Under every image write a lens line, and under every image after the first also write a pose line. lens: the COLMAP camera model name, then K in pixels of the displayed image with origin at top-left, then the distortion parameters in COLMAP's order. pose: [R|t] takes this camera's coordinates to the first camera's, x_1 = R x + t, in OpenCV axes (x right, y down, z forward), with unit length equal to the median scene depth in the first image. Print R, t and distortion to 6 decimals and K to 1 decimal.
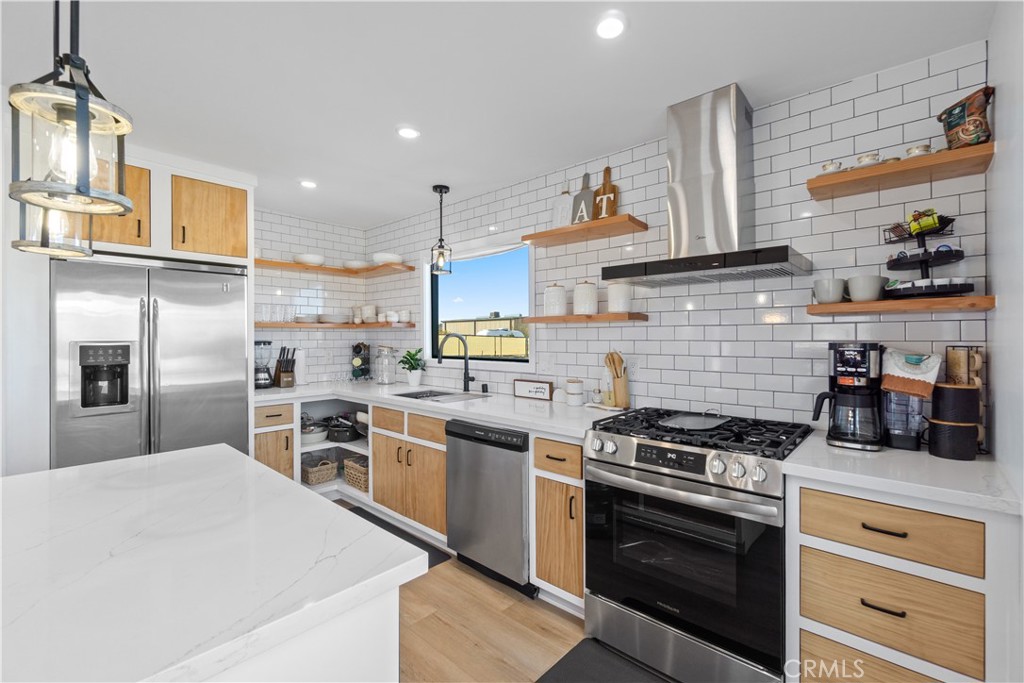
lens RADIAL K [[442.2, 0, 517.6], [0, 442.2, 336.5], [0, 0, 1]] dist [-0.001892, -0.000234]
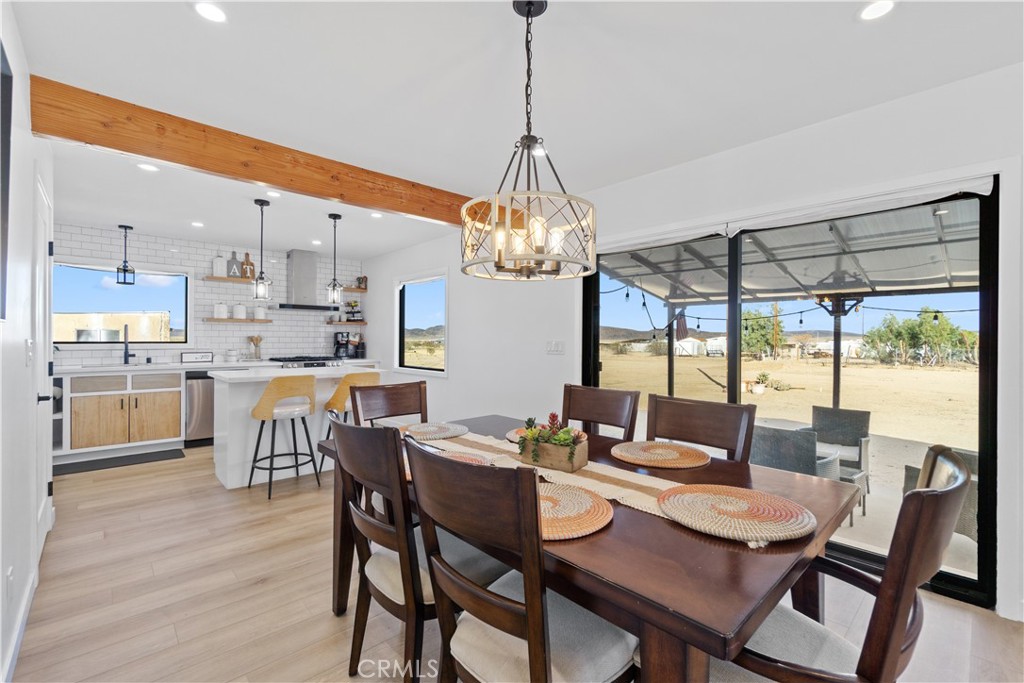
lens RADIAL K [[442.2, 0, 517.6], [0, 442.2, 336.5], [0, 0, 1]] dist [-0.001892, -0.000234]
pose [[0.082257, 0.006669, 0.996589, -2.869826], [-0.006499, 0.999960, -0.006155, 0.062609], [-0.996590, -0.005970, 0.082297, -0.816097]]
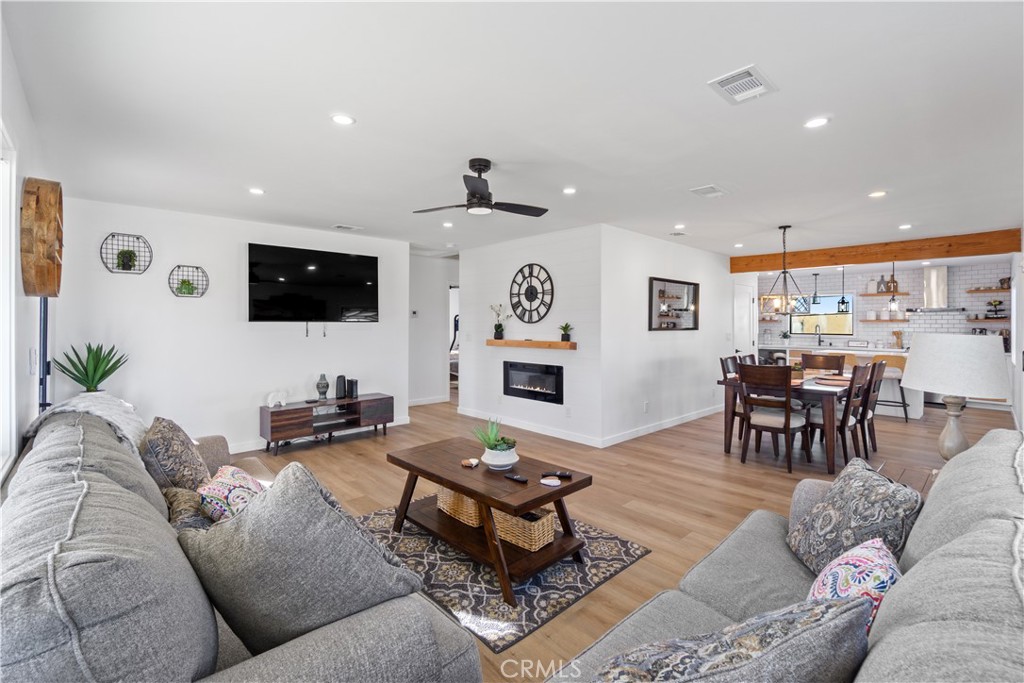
lens RADIAL K [[452.8, 0, 517.6], [0, 452.8, 323.6], [0, 0, 1]] dist [-0.001525, -0.000373]
pose [[0.996808, 0.007146, -0.079510, -3.469662], [-0.007351, 0.999970, -0.002280, 0.009834], [0.079492, 0.002857, 0.996831, -3.864243]]
